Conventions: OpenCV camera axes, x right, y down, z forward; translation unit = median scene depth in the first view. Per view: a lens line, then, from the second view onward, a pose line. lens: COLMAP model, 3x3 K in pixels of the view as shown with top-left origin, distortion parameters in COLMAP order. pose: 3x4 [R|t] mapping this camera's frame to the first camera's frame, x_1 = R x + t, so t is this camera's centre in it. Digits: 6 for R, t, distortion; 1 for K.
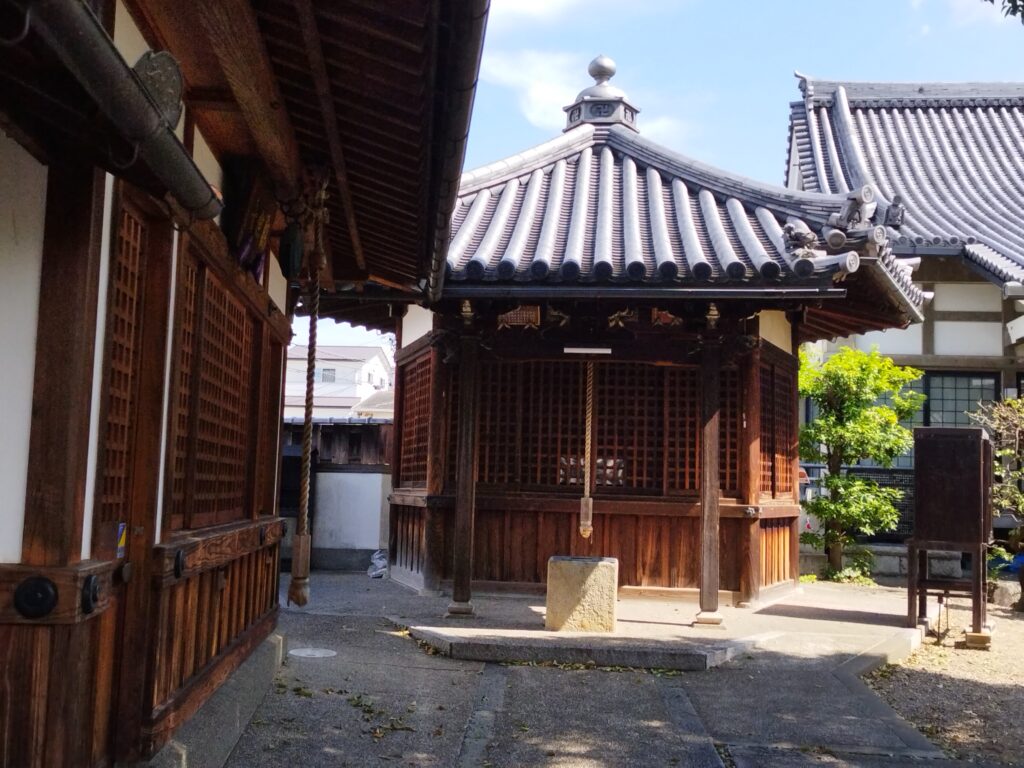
lens RADIAL K [[1170.2, 0, 512.0], [0, 1170.2, 384.0], [0, 0, 1]] dist [0.034156, -0.008922]
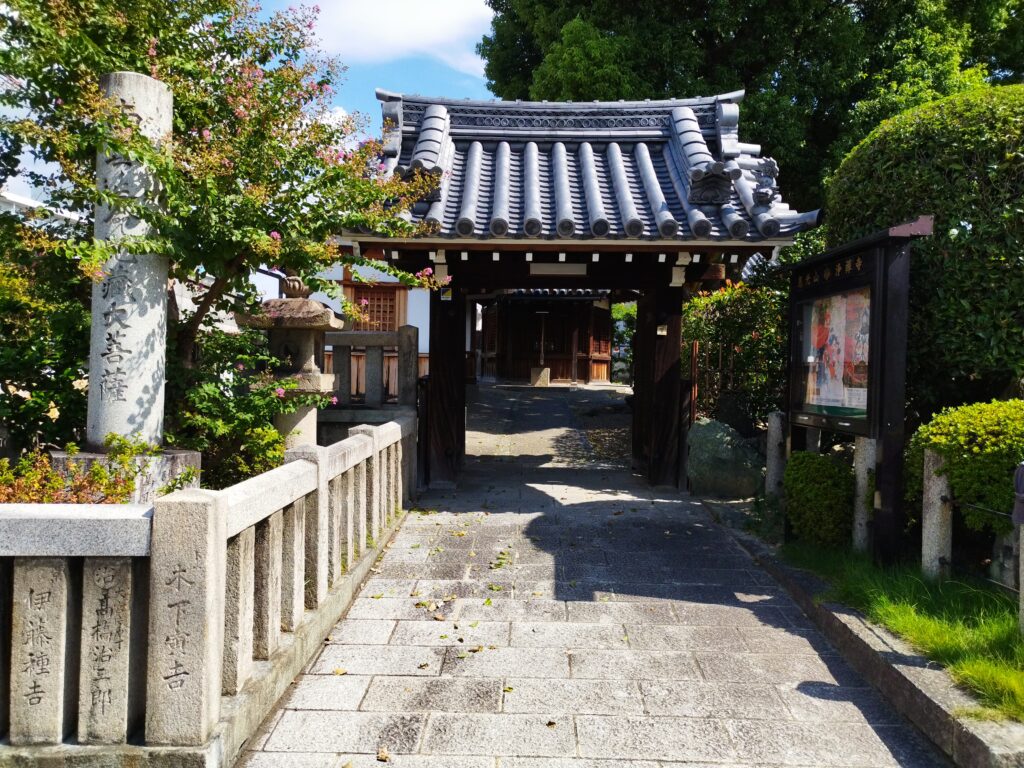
lens RADIAL K [[1170.2, 0, 512.0], [0, 1170.2, 384.0], [0, 0, 1]] dist [0.034156, -0.008922]
pose [[0.999769, -0.013822, 0.016430, -0.082146], [0.012278, 0.995815, 0.090564, -0.127423], [-0.017613, -0.090341, 0.995755, -2.425596]]
